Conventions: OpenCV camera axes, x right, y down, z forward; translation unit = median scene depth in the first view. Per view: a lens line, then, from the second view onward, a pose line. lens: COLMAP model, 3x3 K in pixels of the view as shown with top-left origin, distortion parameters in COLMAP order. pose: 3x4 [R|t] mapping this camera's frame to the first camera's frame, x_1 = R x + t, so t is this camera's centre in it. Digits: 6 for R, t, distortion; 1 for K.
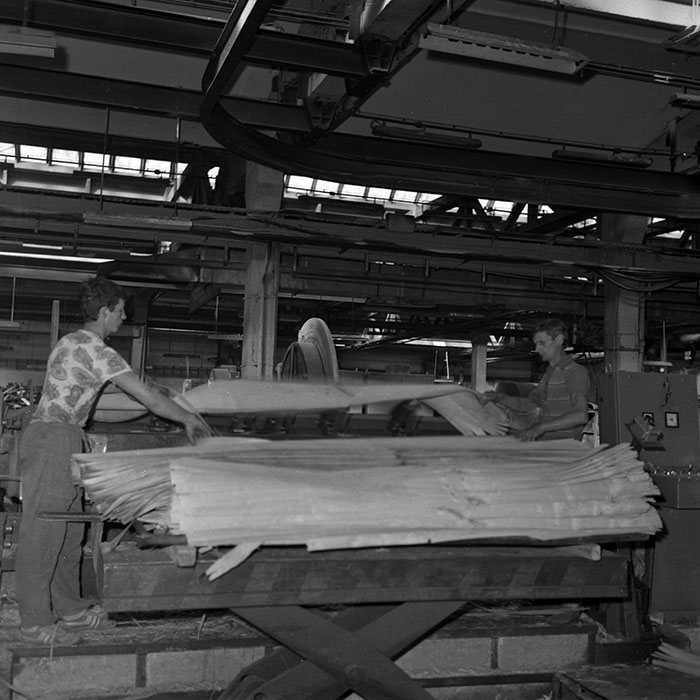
lens RADIAL K [[969.0, 0, 351.1], [0, 969.0, 353.2], [0, 0, 1]] dist [0.025591, -0.014981]
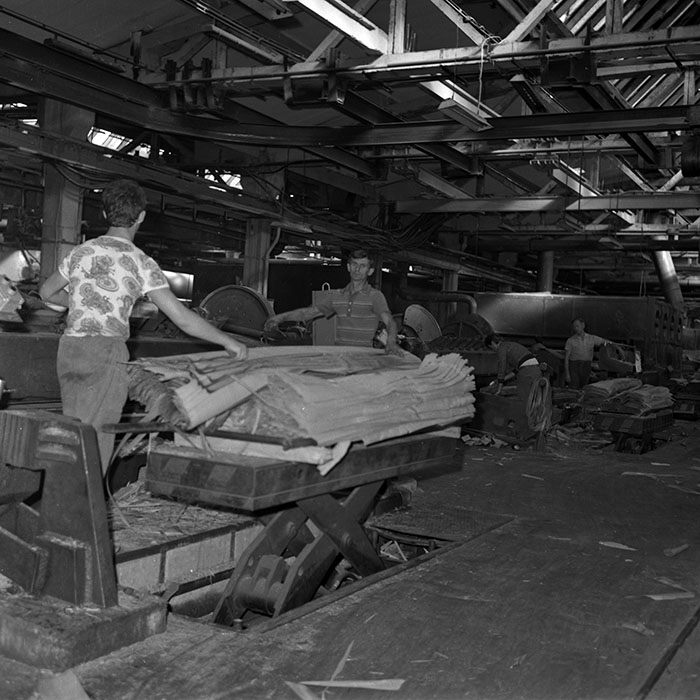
lens RADIAL K [[969.0, 0, 351.1], [0, 969.0, 353.2], [0, 0, 1]] dist [0.025591, -0.014981]
pose [[0.708476, 0.002936, 0.705729, -0.268948], [-0.090552, 0.992104, 0.086777, -0.004525], [-0.699902, -0.125385, 0.703147, 0.048697]]
